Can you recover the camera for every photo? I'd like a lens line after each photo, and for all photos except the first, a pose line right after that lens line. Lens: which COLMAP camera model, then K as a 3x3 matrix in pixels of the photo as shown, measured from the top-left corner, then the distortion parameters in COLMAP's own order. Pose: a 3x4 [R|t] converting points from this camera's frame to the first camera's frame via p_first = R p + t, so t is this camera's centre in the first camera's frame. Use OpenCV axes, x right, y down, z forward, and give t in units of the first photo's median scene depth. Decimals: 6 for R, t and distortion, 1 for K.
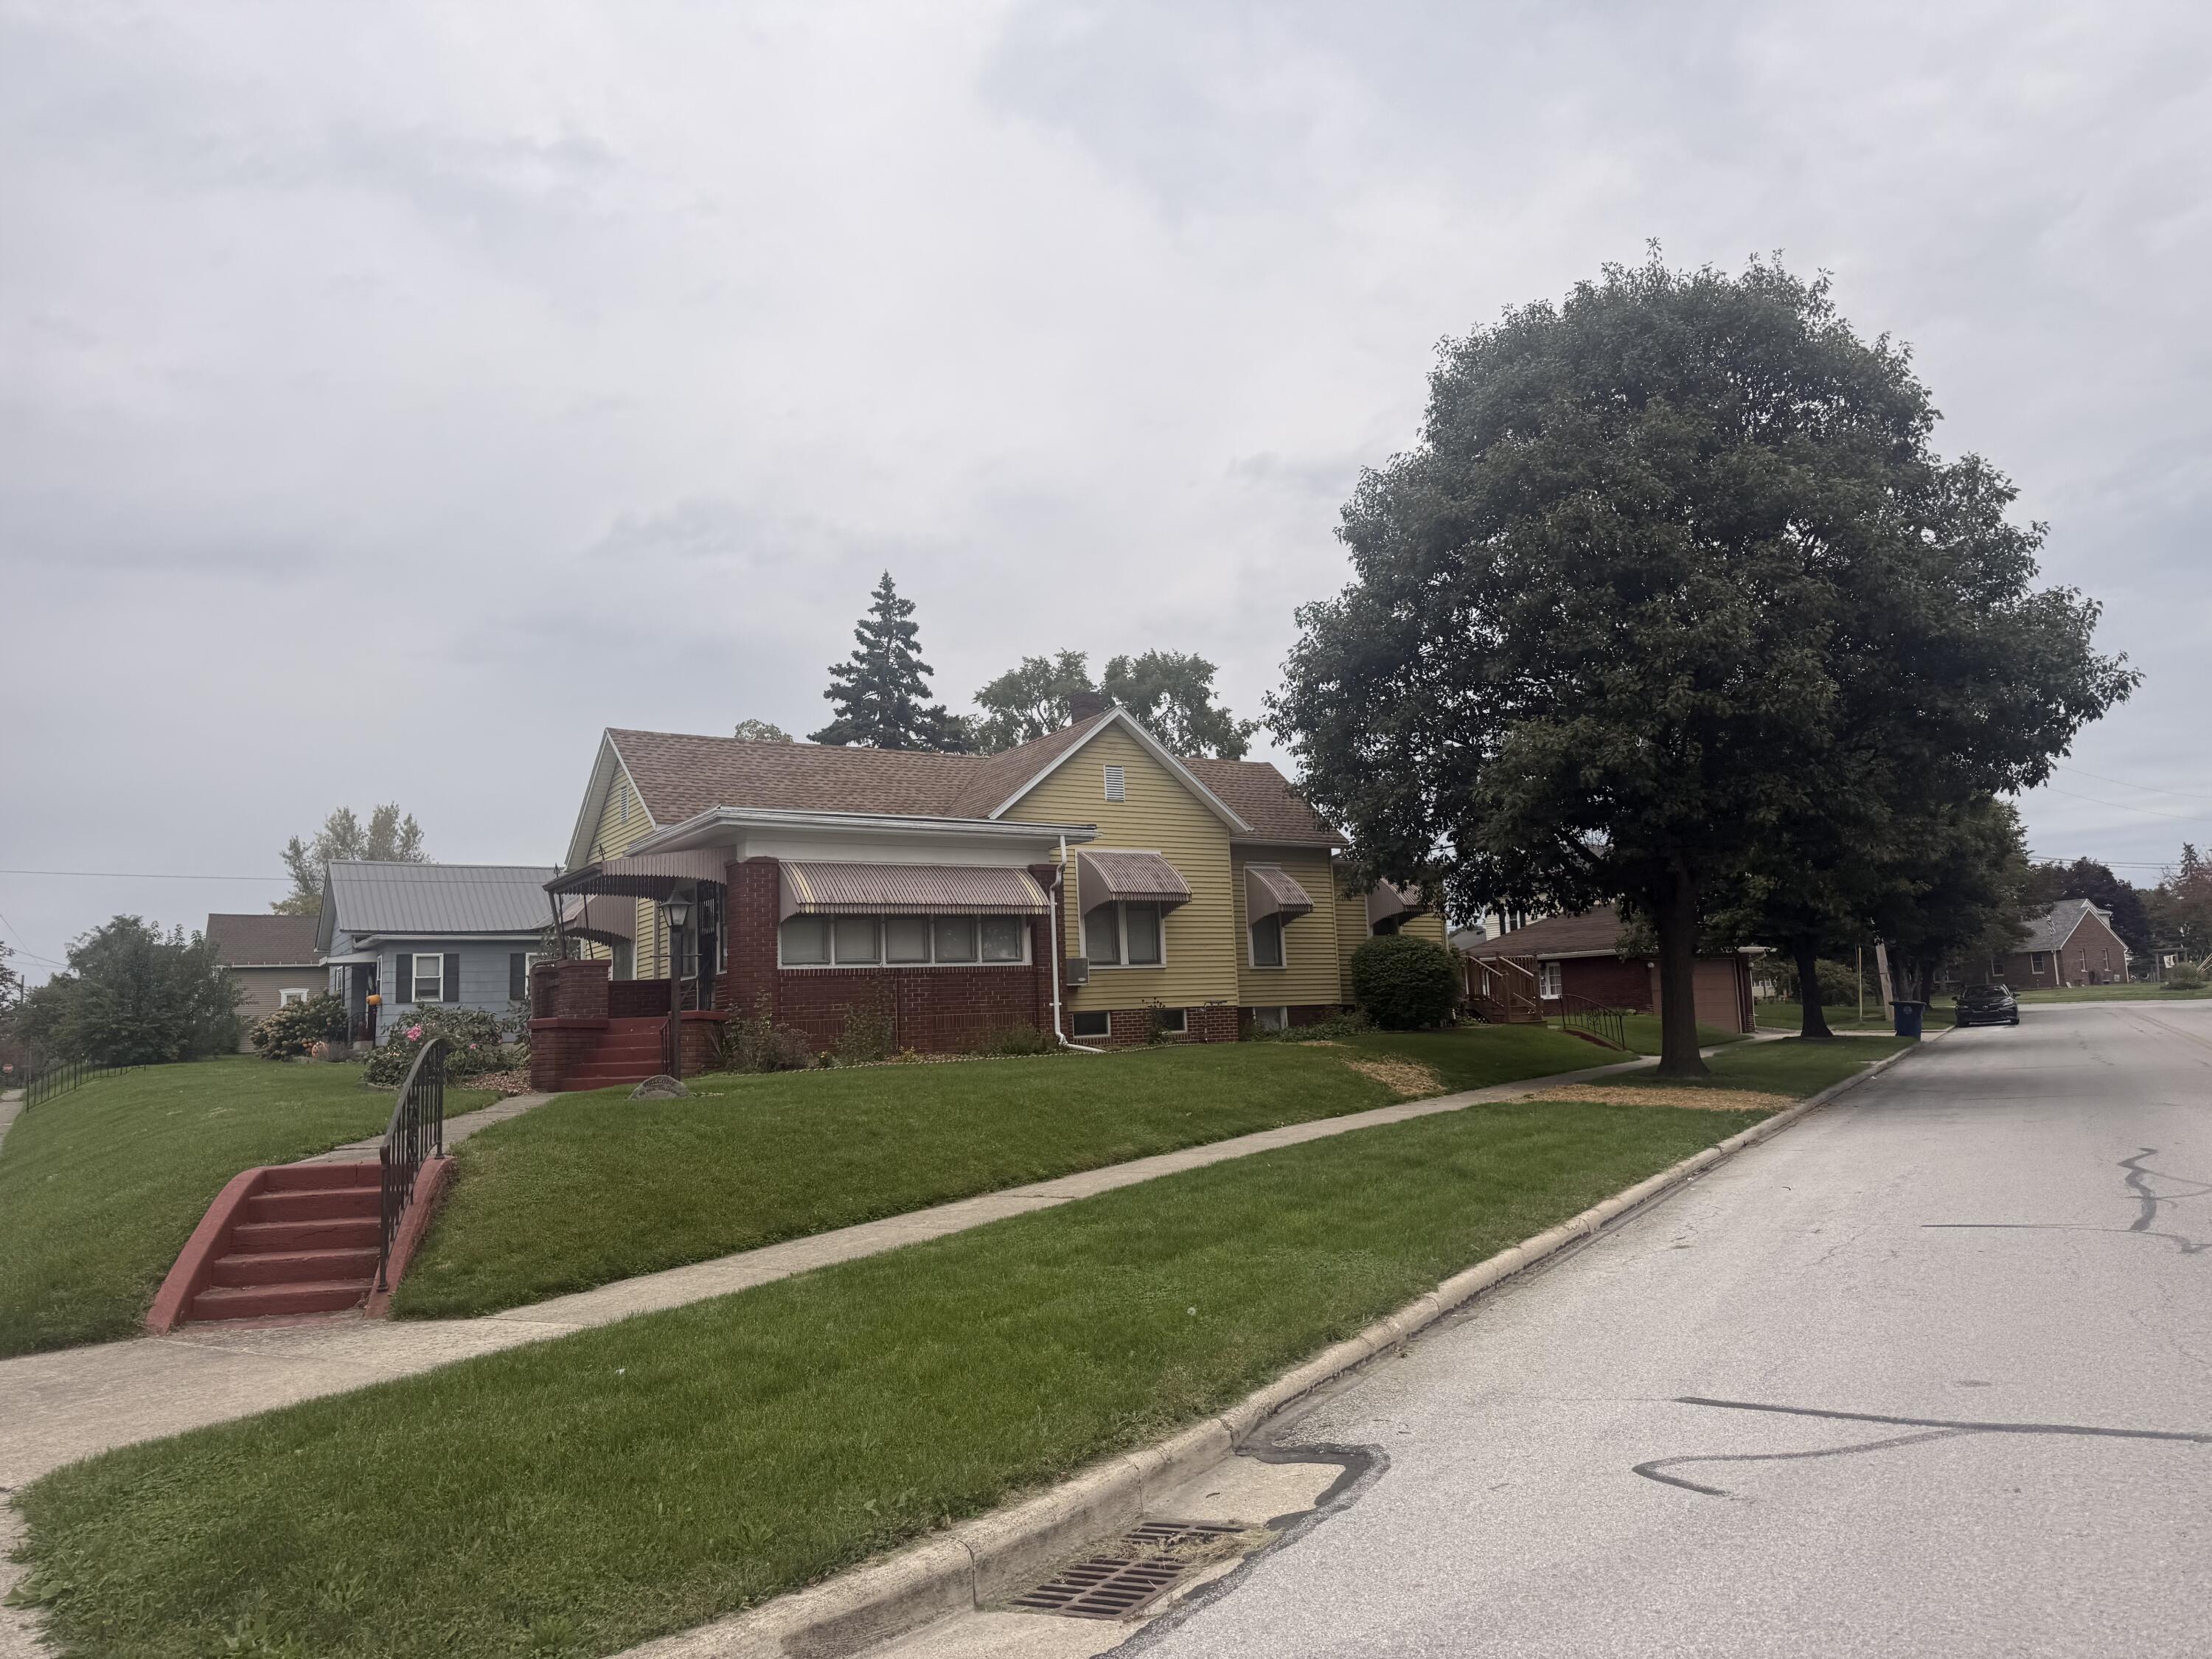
lens RADIAL K [[1569.9, 0, 1107.6], [0, 1569.9, 824.9], [0, 0, 1]] dist [0.025628, -0.029929]
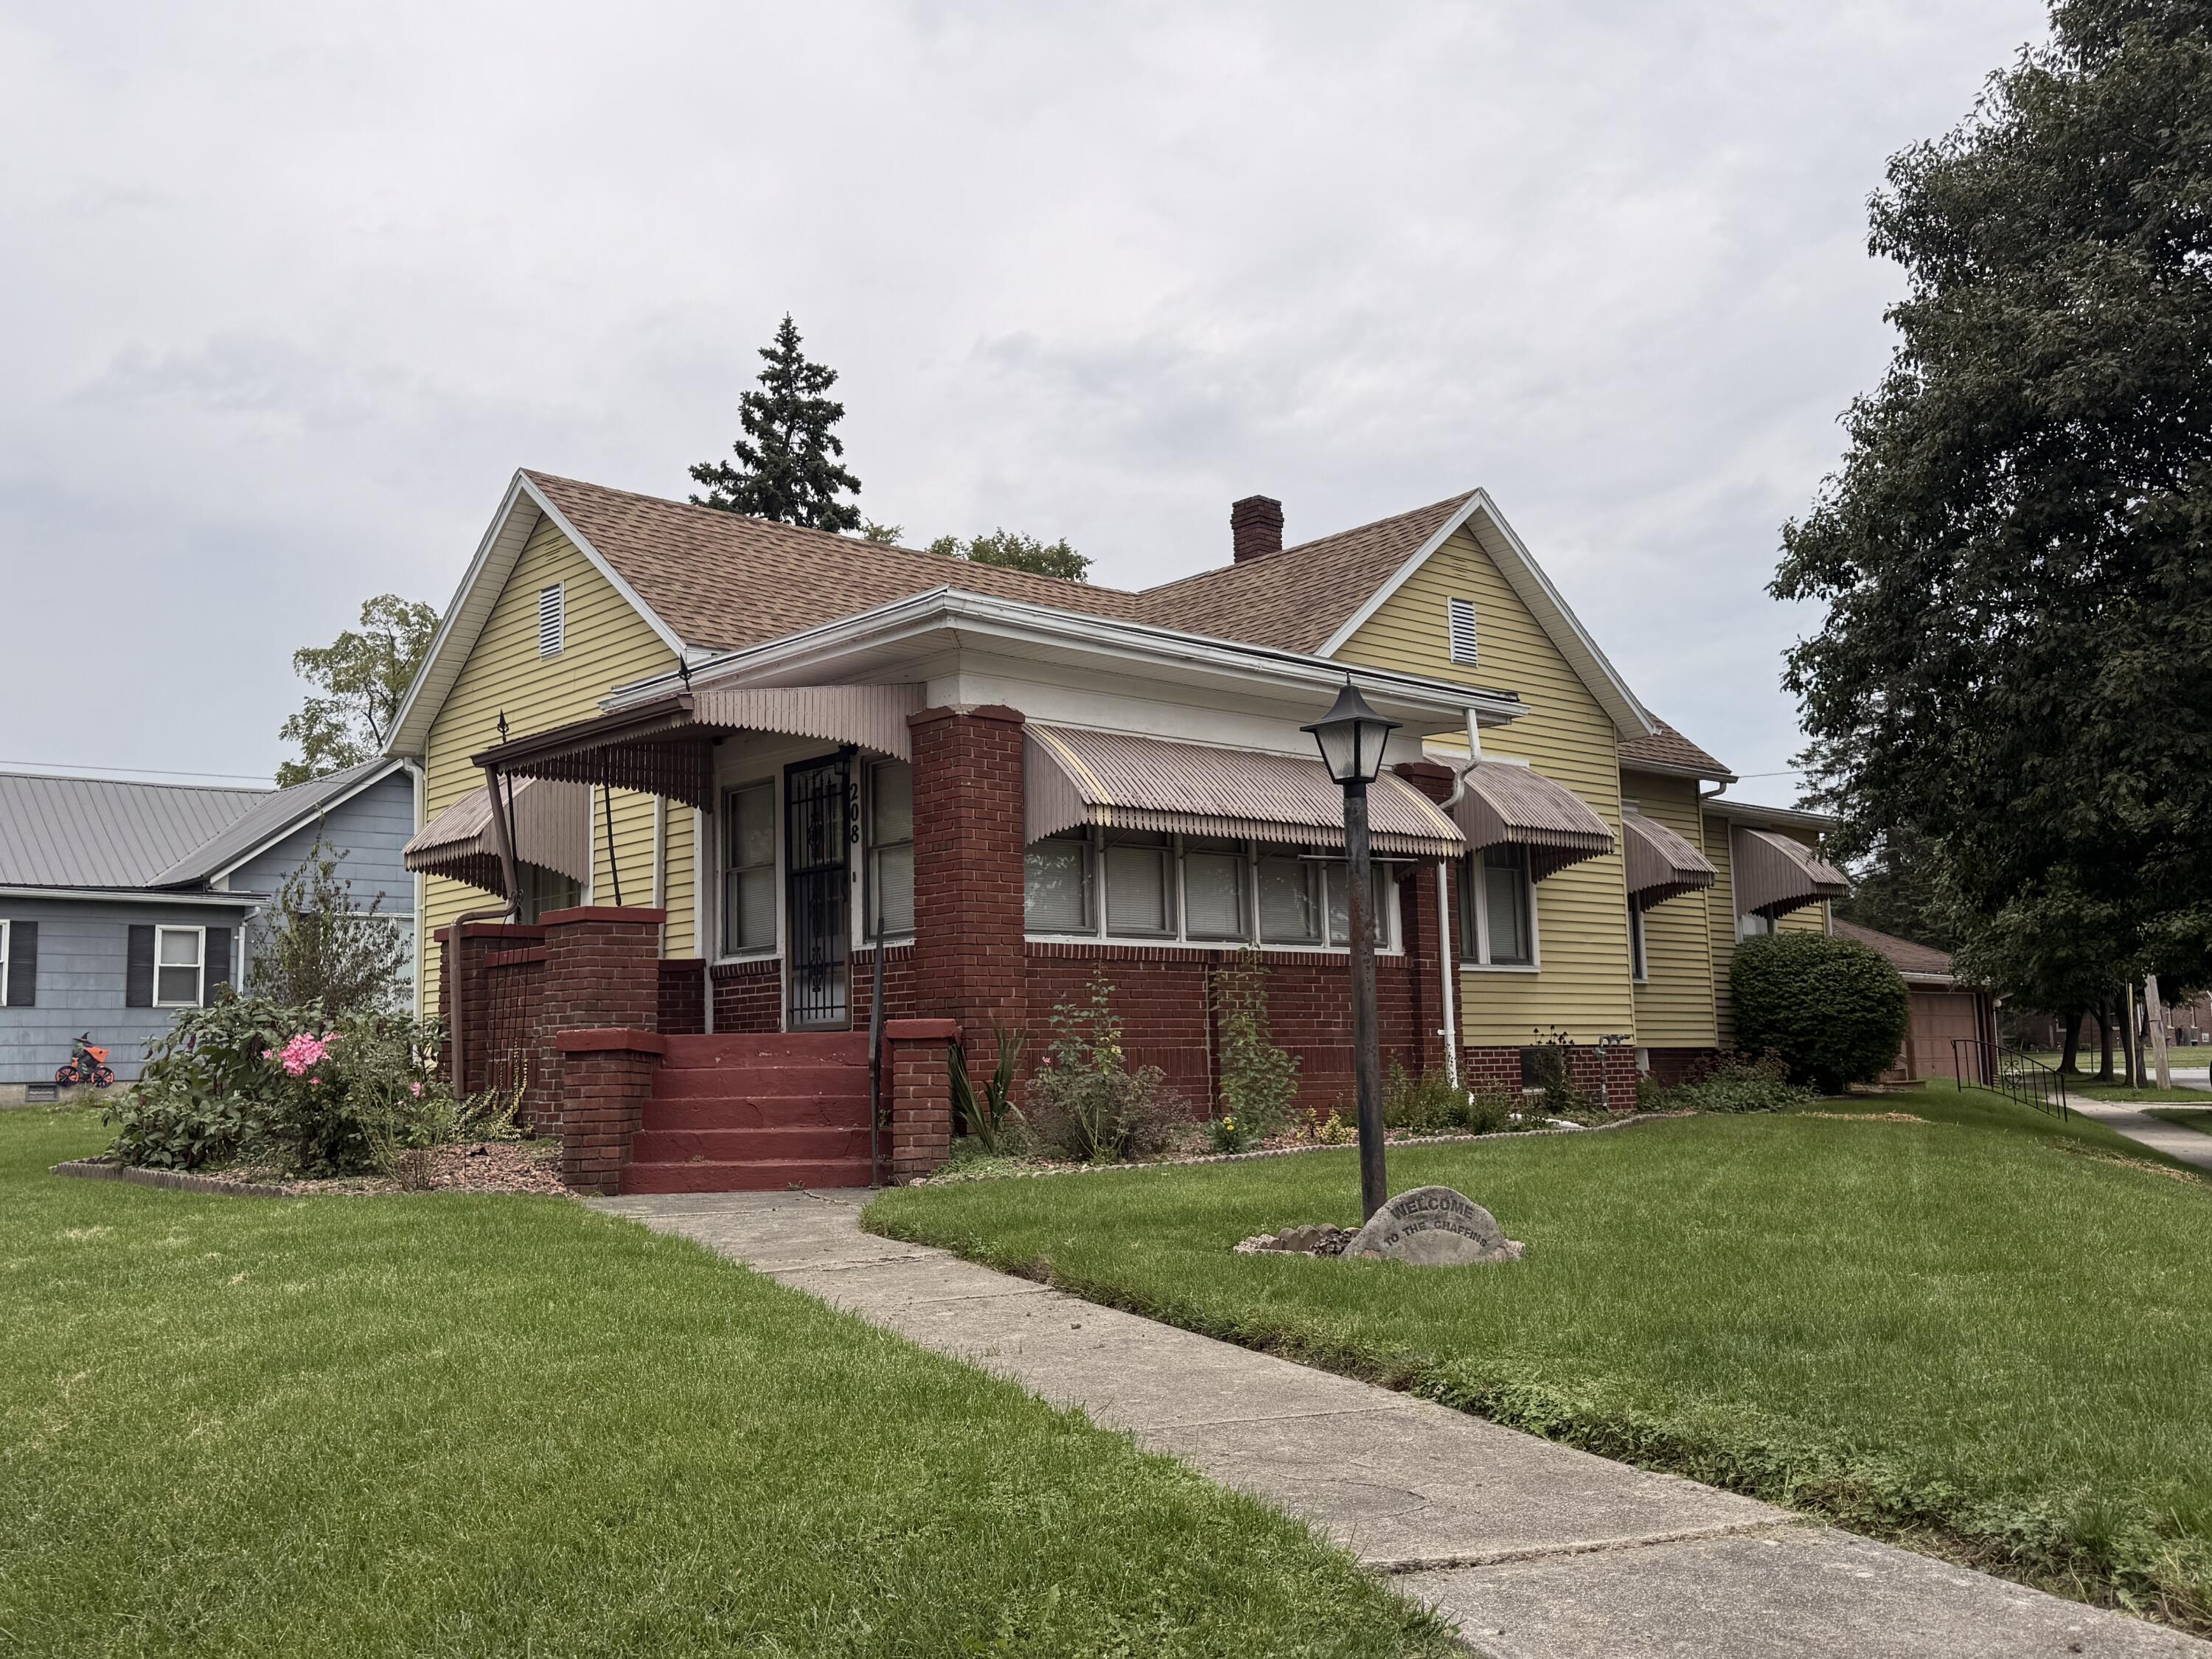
lens RADIAL K [[2143.3, 0, 1104.1], [0, 2143.3, 839.2], [0, 0, 1]] dist [0.078011, 0.000000]
pose [[0.990029, 0.037709, 0.135726, -0.191800], [-0.040053, 0.999091, 0.014576, 0.034880], [-0.135053, -0.019867, 0.990639, 0.241991]]
